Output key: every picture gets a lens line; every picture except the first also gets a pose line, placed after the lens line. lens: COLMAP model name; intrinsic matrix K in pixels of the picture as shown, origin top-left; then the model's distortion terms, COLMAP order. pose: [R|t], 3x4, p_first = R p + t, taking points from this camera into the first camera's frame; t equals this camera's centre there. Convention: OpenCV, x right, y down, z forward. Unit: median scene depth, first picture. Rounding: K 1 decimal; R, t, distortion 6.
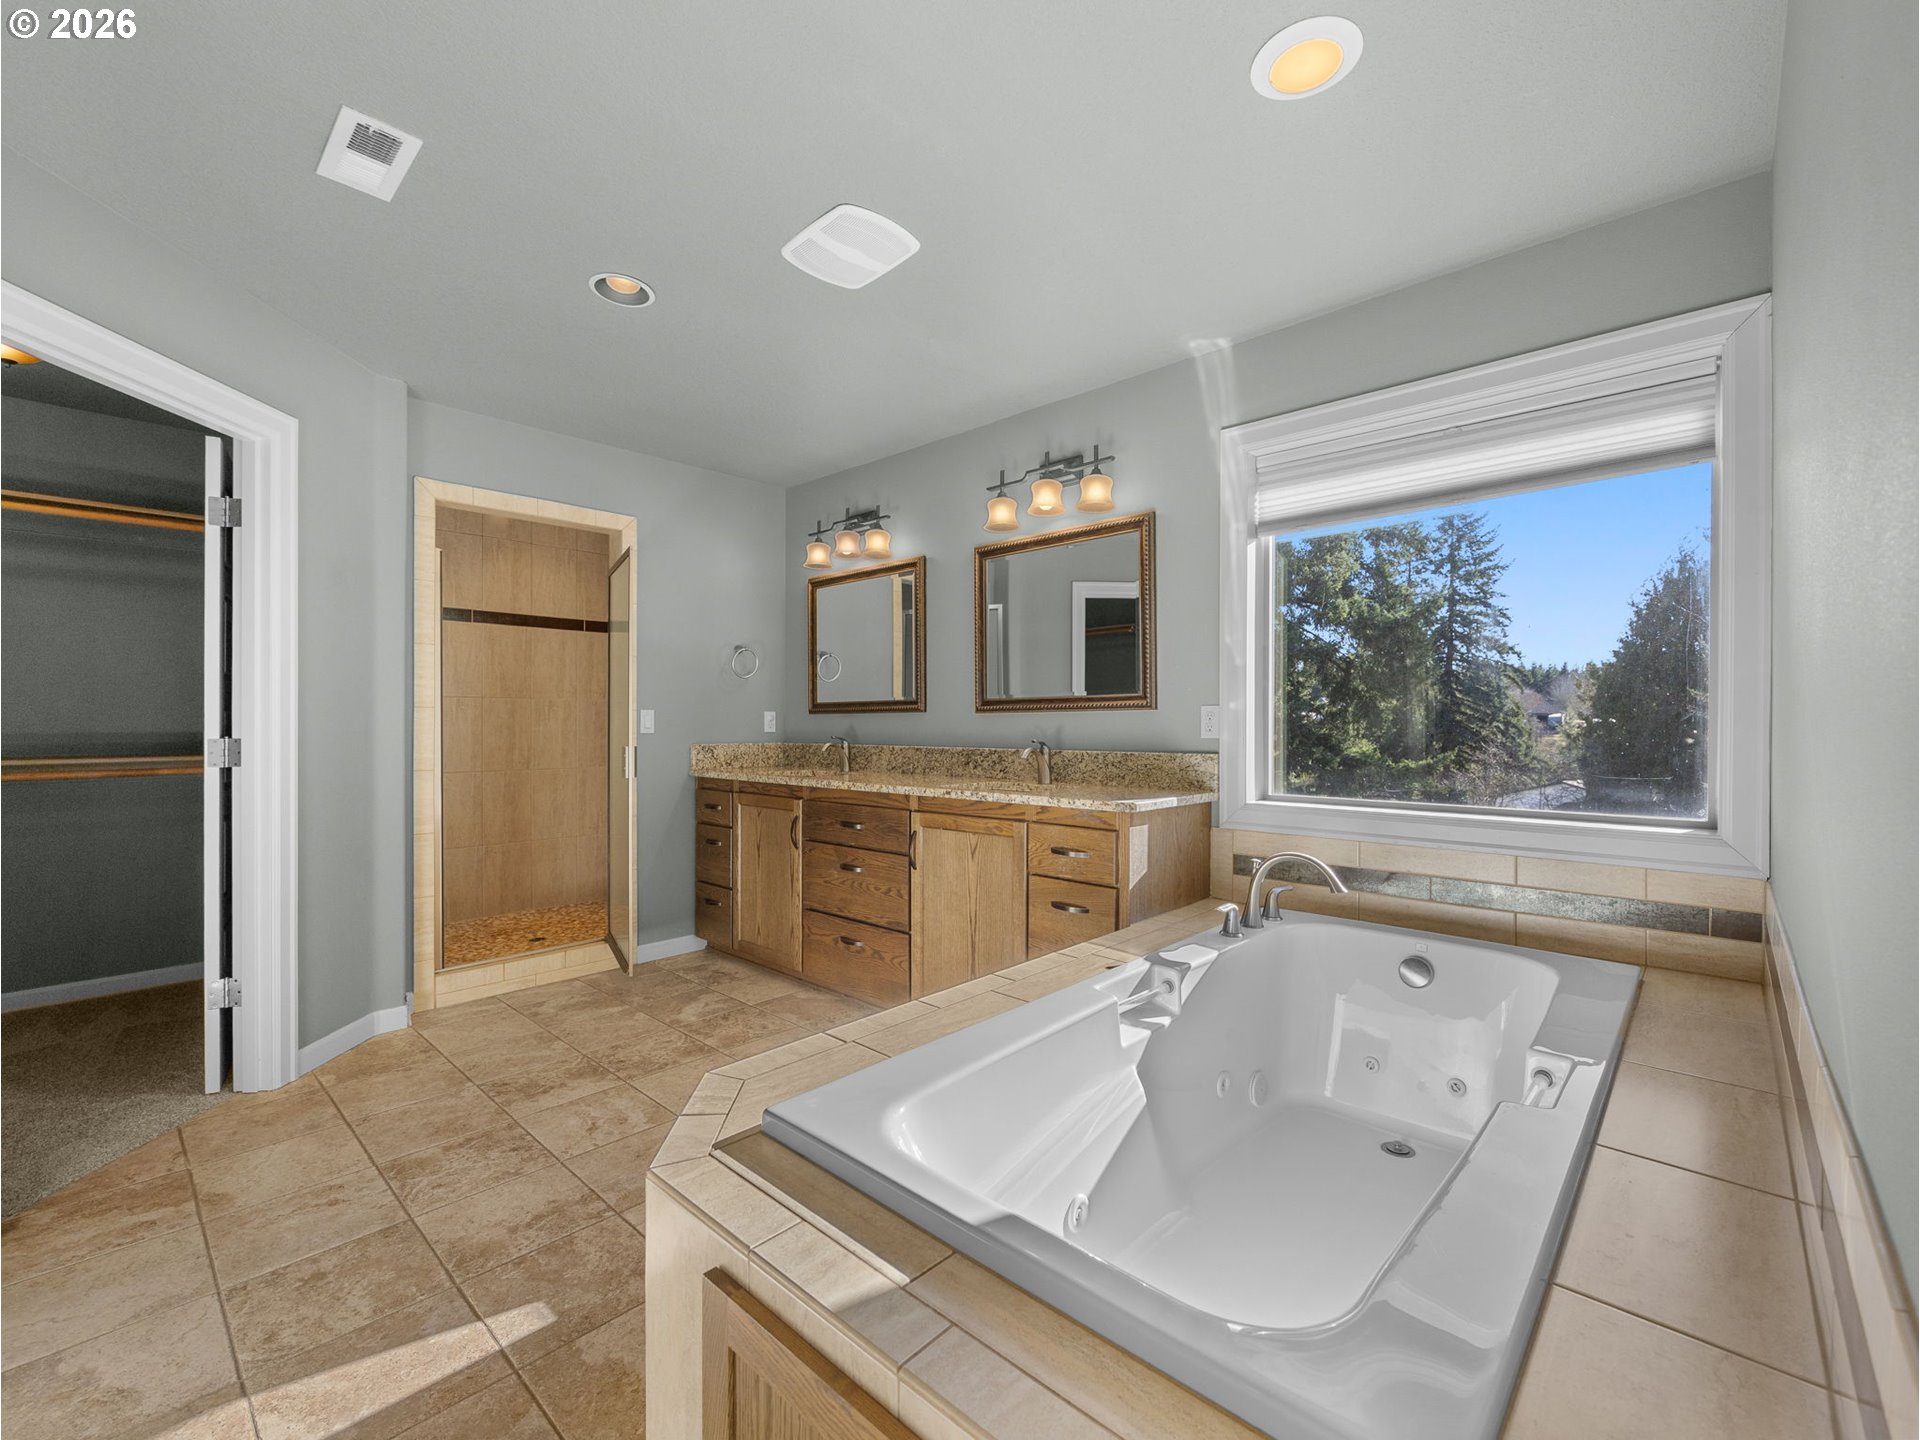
lens RADIAL K [[822.0, 0, 957.4], [0, 822.0, 721.3], [0, 0, 1]] dist [-0.000600, -0.000146]
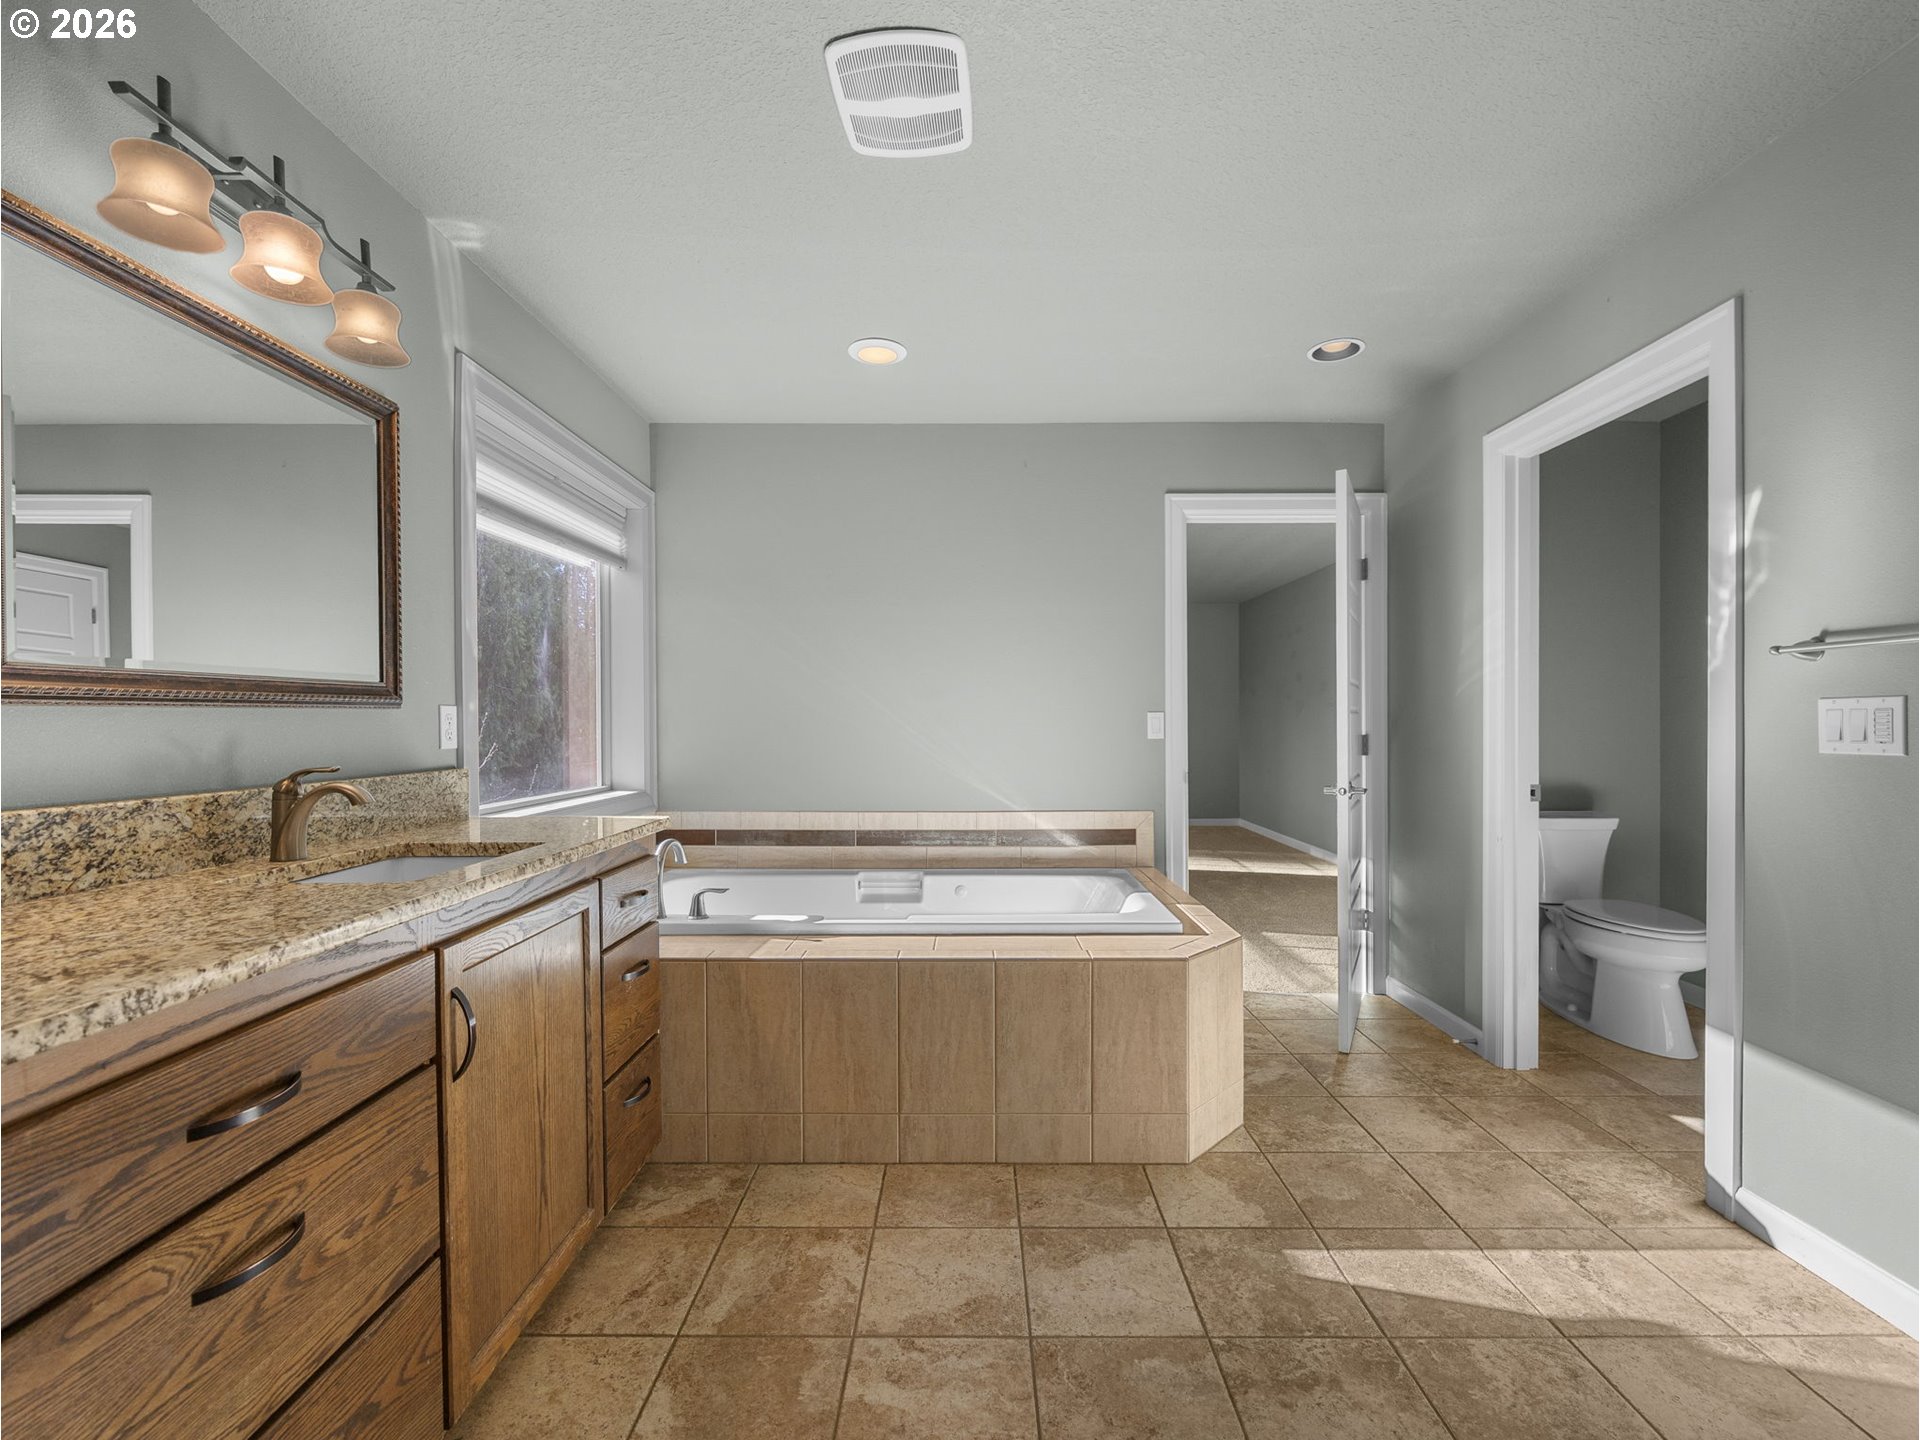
lens RADIAL K [[822.0, 0, 960.4], [0, 822.0, 723.7], [0, 0, 1]] dist [-0.000600, -0.000146]
pose [[-0.671064, -0.000496, 0.741399, -0.862428], [0.002538, 0.999992, 0.002966, -0.005067], [-0.741395, 0.003872, -0.671058, 1.749630]]
